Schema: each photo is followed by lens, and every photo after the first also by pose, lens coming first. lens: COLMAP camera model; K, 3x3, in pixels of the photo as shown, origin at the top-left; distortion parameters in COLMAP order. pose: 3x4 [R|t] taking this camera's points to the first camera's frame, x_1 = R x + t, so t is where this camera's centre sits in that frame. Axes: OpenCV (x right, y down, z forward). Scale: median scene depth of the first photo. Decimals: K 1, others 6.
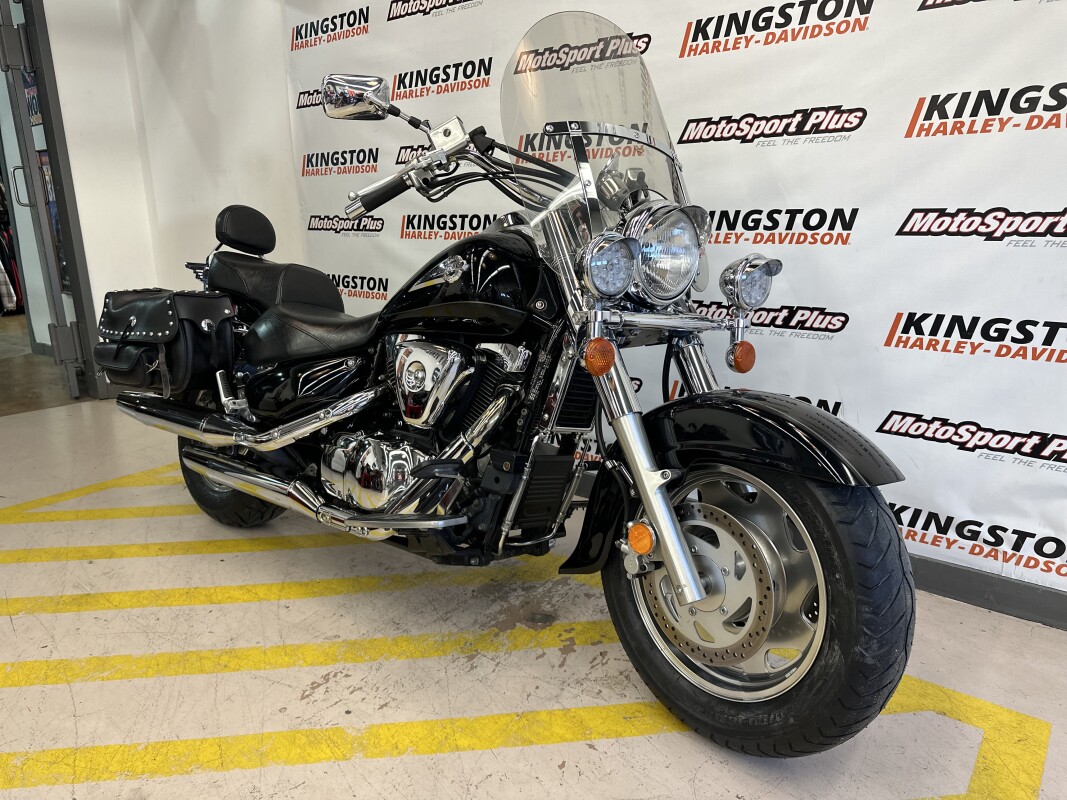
lens RADIAL K [[758.8, 0, 532.6], [0, 758.8, 398.6], [0, 0, 1]] dist [-0.007593, -0.005061]
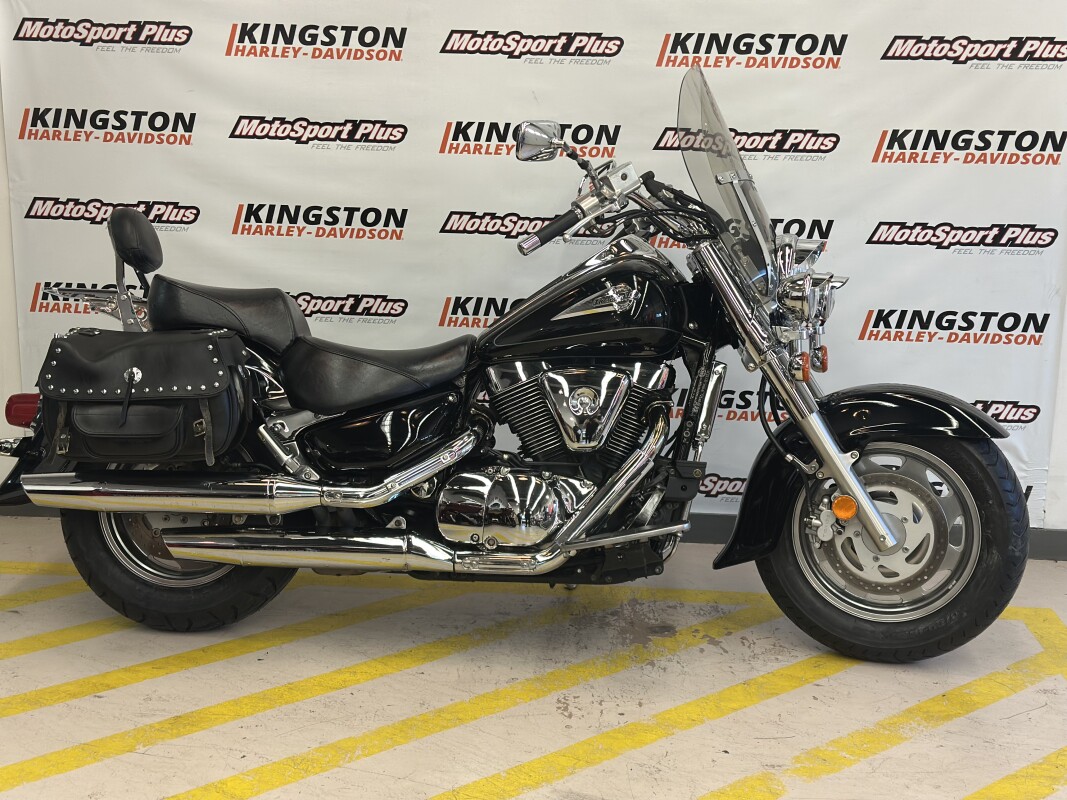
lens RADIAL K [[1491.5, 0, 534.2], [0, 1491.5, 404.5], [0, 0, 1]] dist [0.072783, 0.000000]
pose [[0.818361, -0.095493, 0.566715, -1.352159], [0.107875, 0.994095, 0.011732, -0.058021], [-0.564489, 0.051533, 0.823830, -0.629153]]
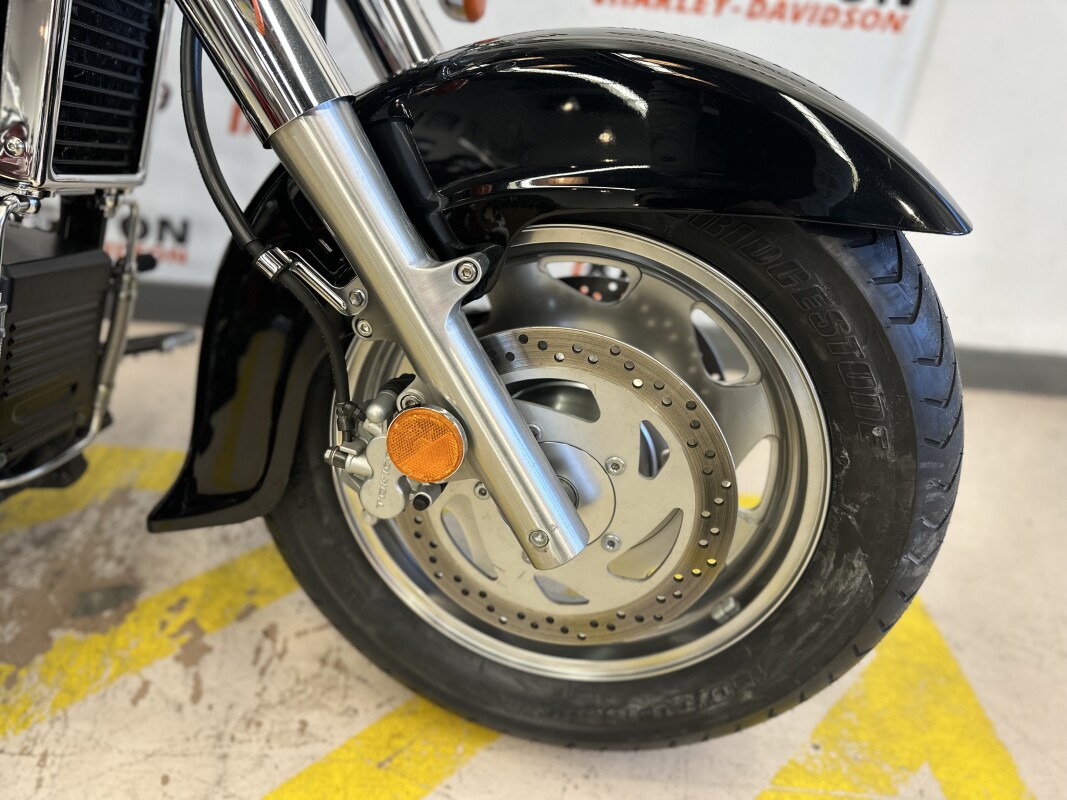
lens RADIAL K [[758.8, 0, 532.8], [0, 758.8, 404.6], [0, 0, 1]] dist [-0.007593, -0.005061]
pose [[0.779430, -0.257111, 0.571300, -0.021289], [0.063490, 0.939628, 0.336257, 0.031294], [-0.623264, -0.225817, 0.748698, 0.542156]]
